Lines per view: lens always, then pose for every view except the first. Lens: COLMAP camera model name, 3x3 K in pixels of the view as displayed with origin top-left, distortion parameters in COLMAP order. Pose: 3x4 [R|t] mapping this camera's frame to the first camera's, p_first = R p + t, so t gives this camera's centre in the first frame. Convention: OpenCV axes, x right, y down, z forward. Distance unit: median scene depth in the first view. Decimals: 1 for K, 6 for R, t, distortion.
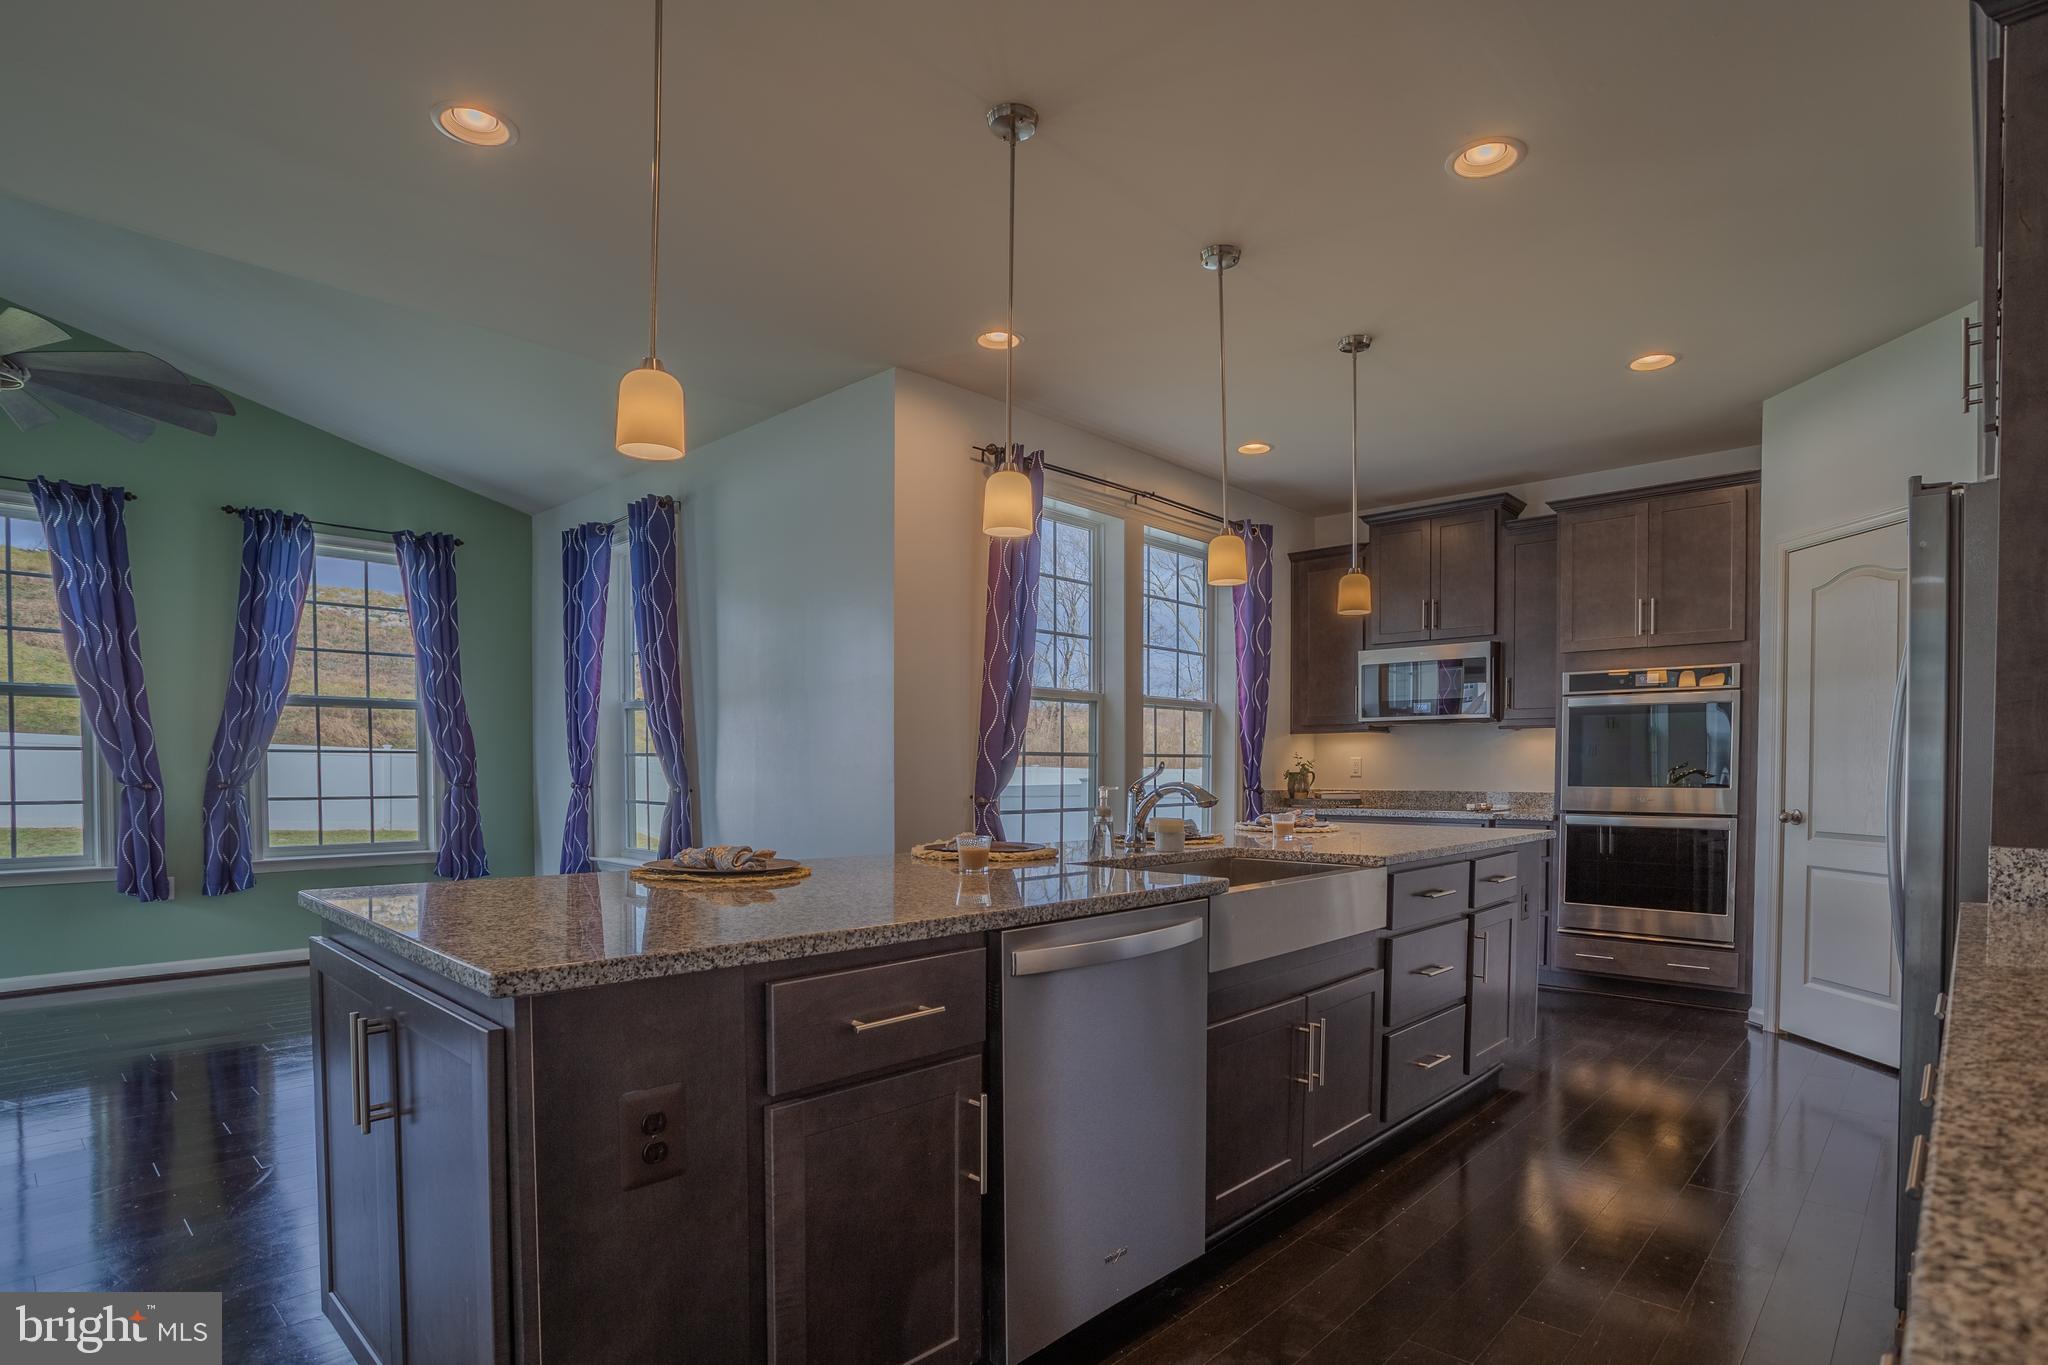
lens RADIAL K [[1072.8, 0, 1036.1], [0, 1072.8, 796.3], [0, 0, 1]] dist [-0.020356, 0.000393]
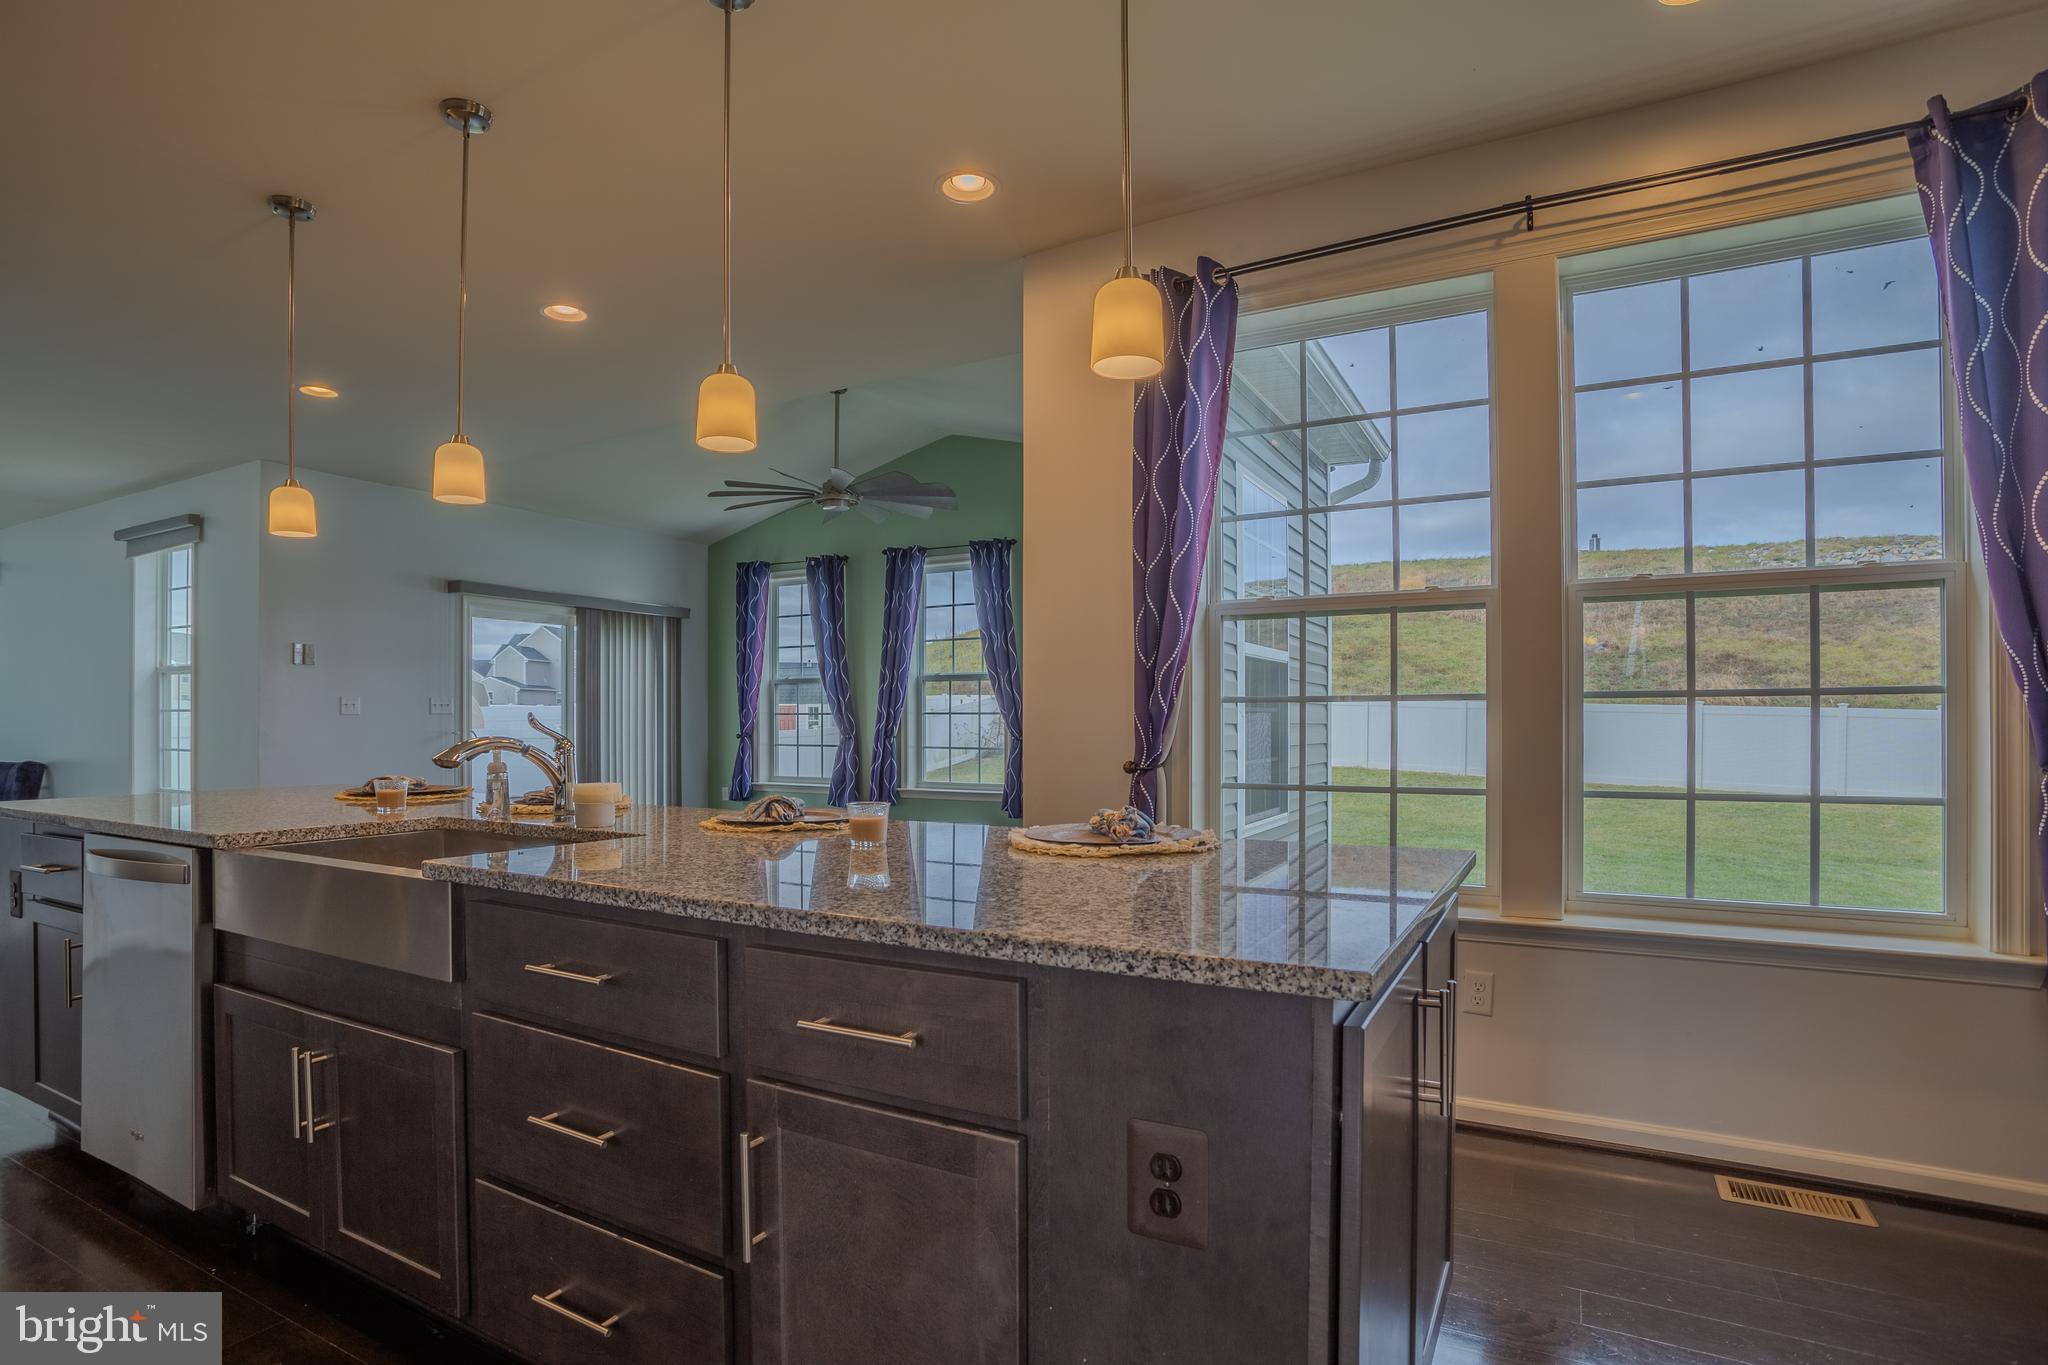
lens RADIAL K [[1018.4, 0, 1007.5], [0, 1018.4, 706.4], [0, 0, 1]] dist [-0.063256, 0.027853]
pose [[0.241151, -0.020216, -0.970277, 0.563327], [-0.022008, 0.999412, -0.026293, -0.017734], [0.970238, 0.027694, 0.240564, 0.701790]]
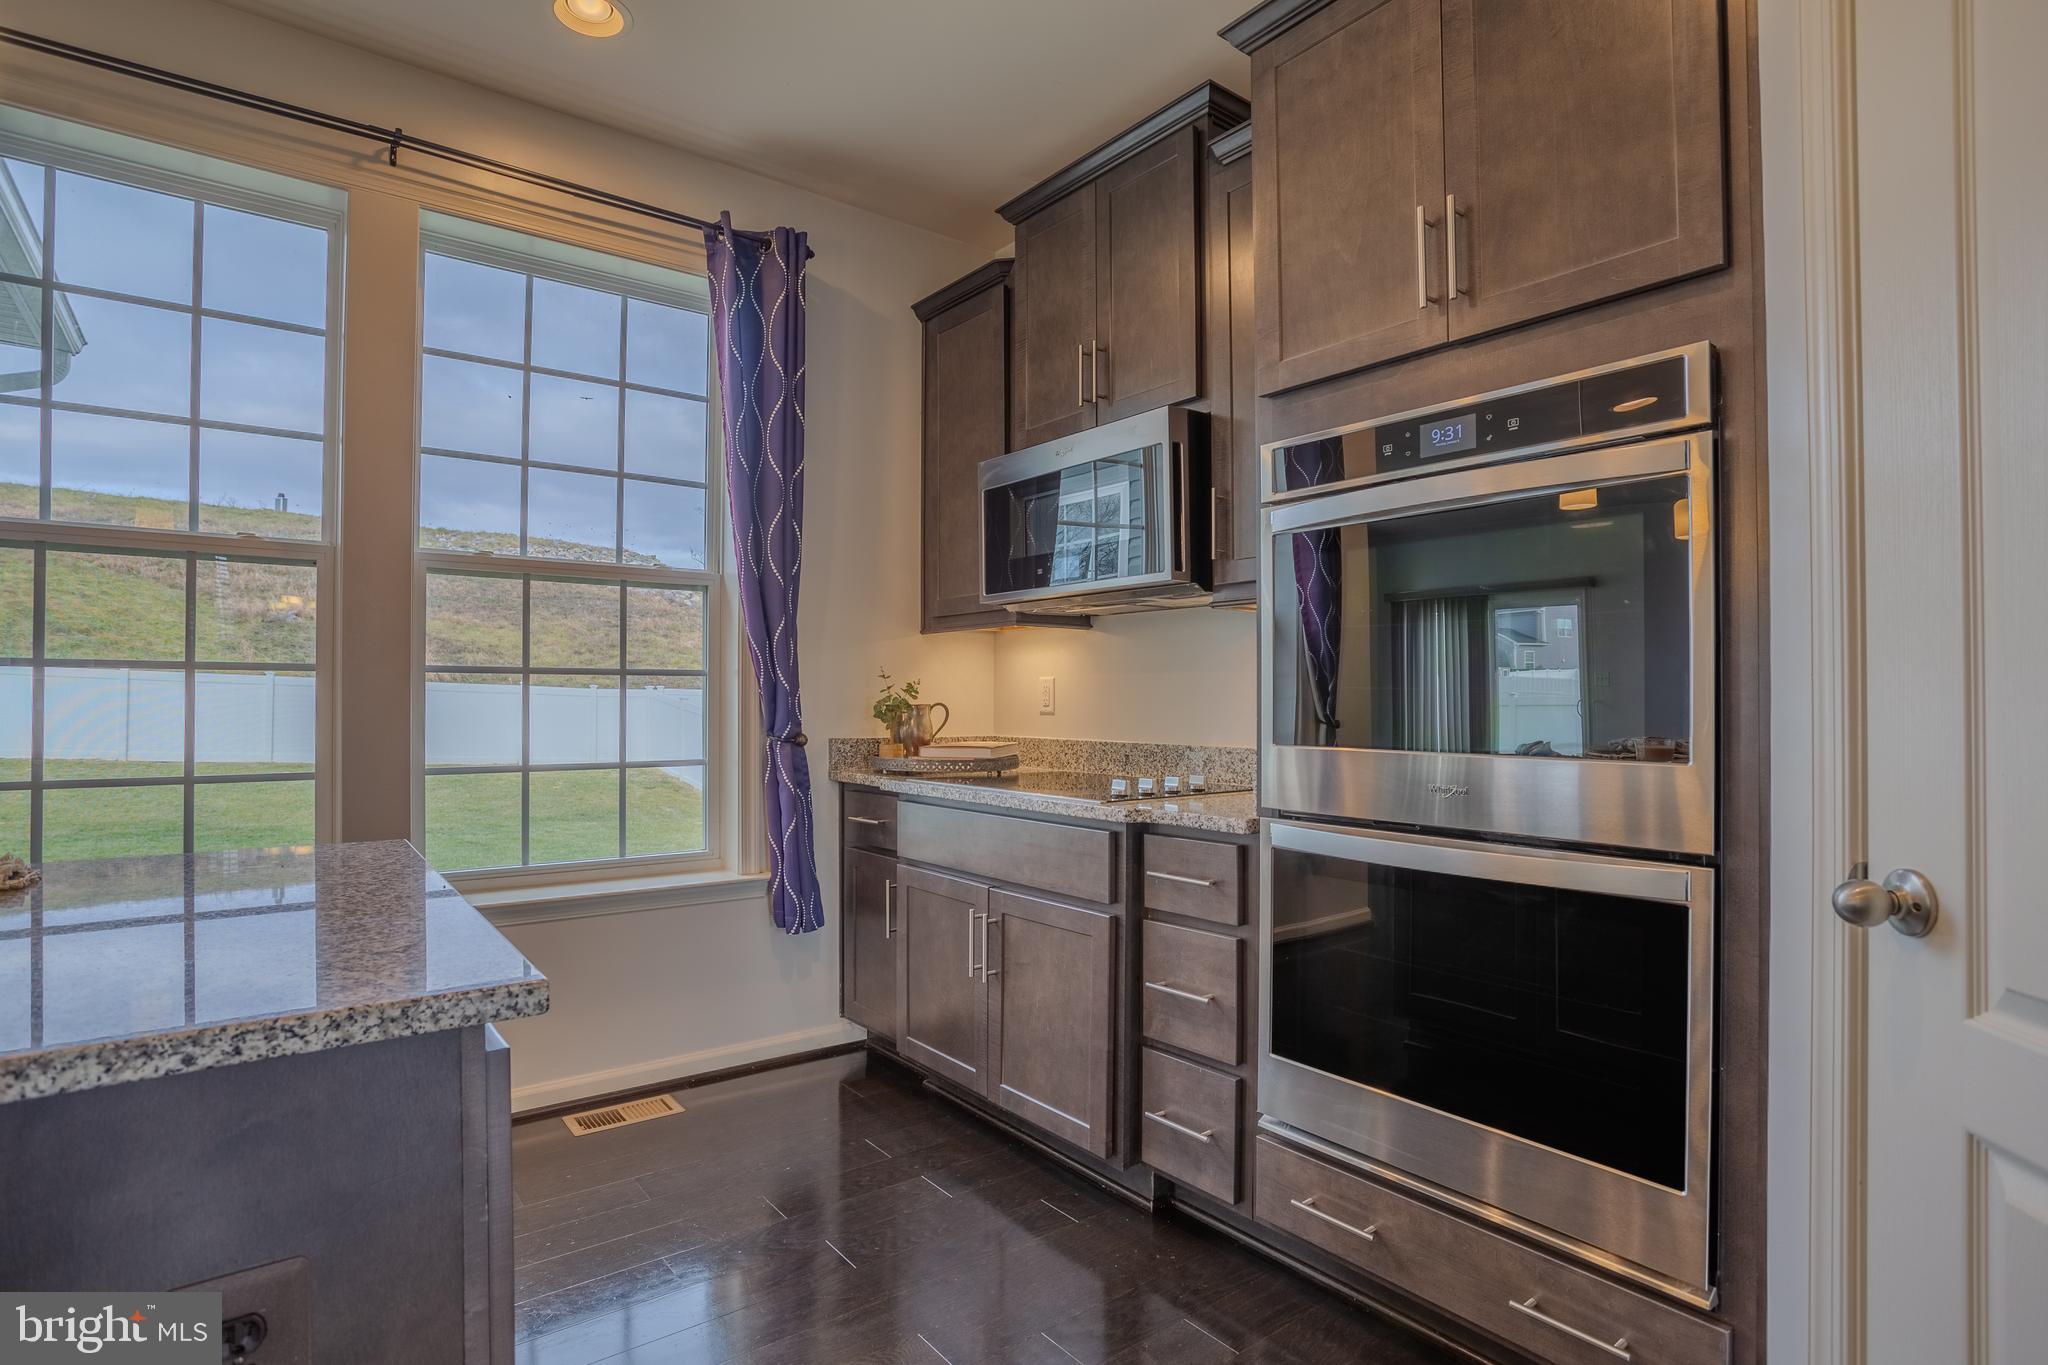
lens RADIAL K [[1052.5, 0, 993.2], [0, 1052.5, 681.6], [0, 0, 1]] dist [-0.058824, 0.030999]
pose [[0.983293, -0.003592, -0.181996, 0.488241], [-0.004196, 0.999092, -0.042389, -0.016515], [0.181983, 0.042445, 0.982385, 0.647705]]
